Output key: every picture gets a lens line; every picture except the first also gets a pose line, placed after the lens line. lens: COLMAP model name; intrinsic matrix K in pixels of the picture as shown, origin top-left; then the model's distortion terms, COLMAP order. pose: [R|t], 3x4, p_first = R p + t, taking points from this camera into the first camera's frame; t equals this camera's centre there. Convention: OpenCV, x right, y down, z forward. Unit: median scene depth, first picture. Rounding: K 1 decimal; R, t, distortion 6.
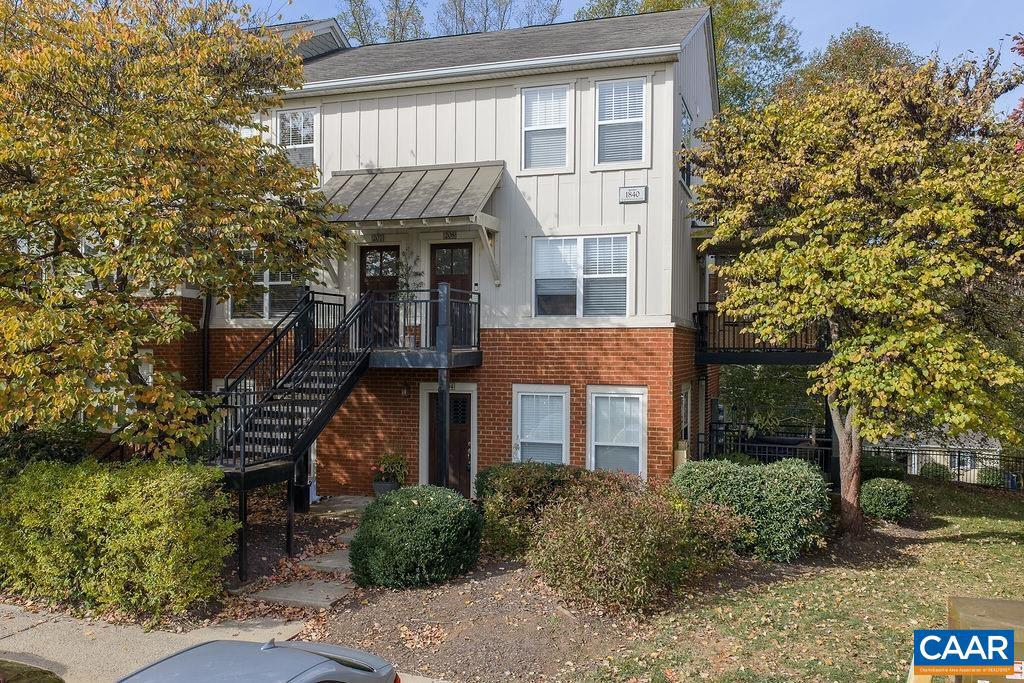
lens RADIAL K [[844.2, 0, 512.0], [0, 844.2, 341.5], [0, 0, 1]] dist [0.029449, -0.062871]
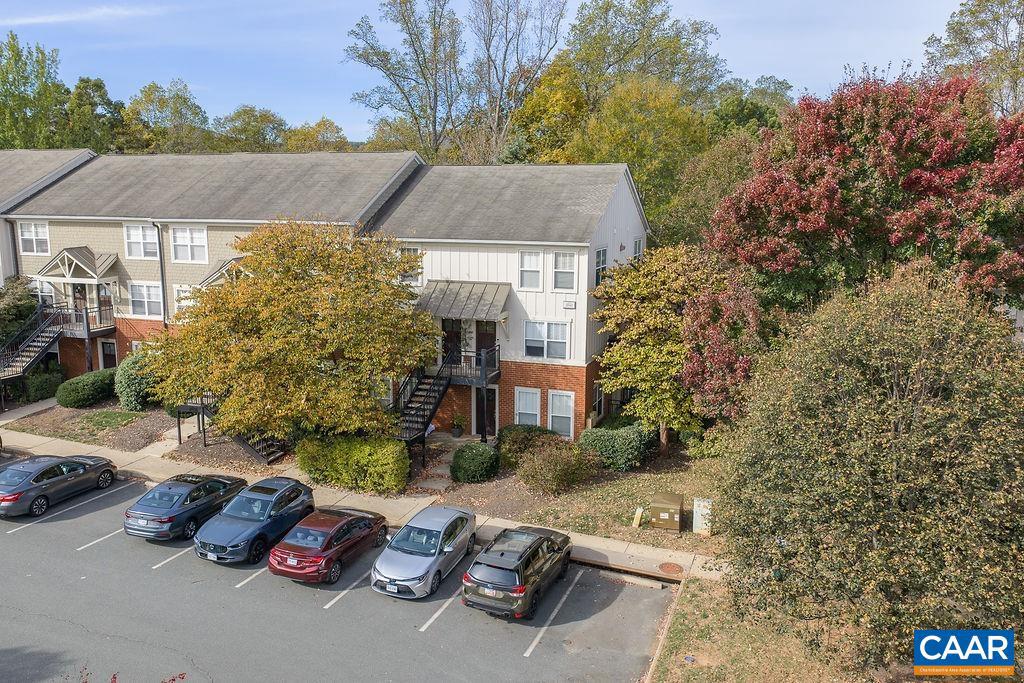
lens RADIAL K [[844.2, 0, 512.0], [0, 844.2, 341.5], [0, 0, 1]] dist [0.029449, -0.062871]
pose [[0.999497, 0.004563, -0.031383, 0.063033], [0.001243, 0.983197, 0.182545, -0.473693], [0.031688, -0.182492, 0.982697, -1.147885]]
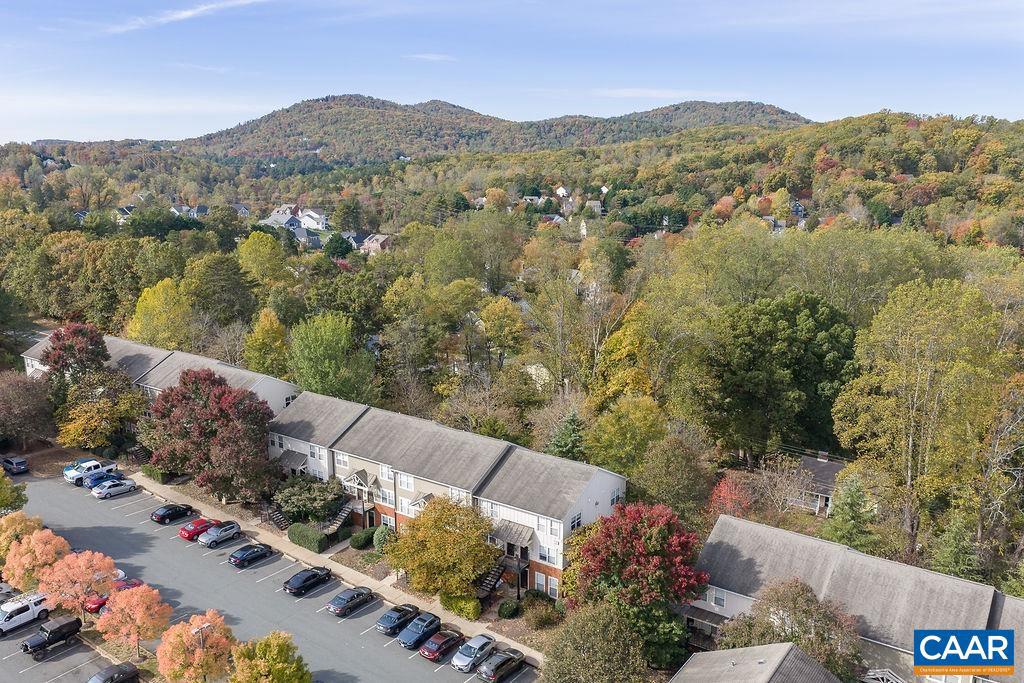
lens RADIAL K [[844.2, 0, 512.0], [0, 844.2, 341.5], [0, 0, 1]] dist [0.029449, -0.062871]
pose [[0.953484, 0.063184, -0.294748, 1.283440], [0.004034, 0.975024, 0.222064, -2.429855], [0.301417, -0.212924, 0.929414, -3.453747]]
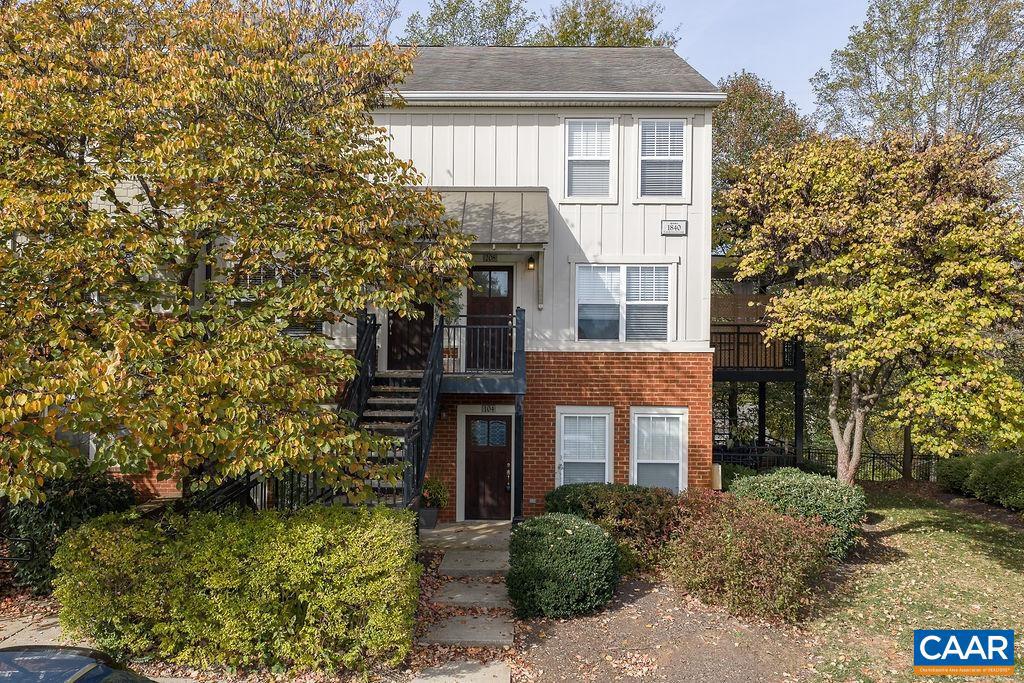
lens RADIAL K [[844.2, 0, 512.0], [0, 844.2, 341.5], [0, 0, 1]] dist [0.029449, -0.062871]
pose [[0.956084, 0.004099, 0.293065, -0.362976], [-0.005107, 0.999983, 0.002675, -0.031307], [-0.293049, -0.004054, 0.956089, 0.035974]]
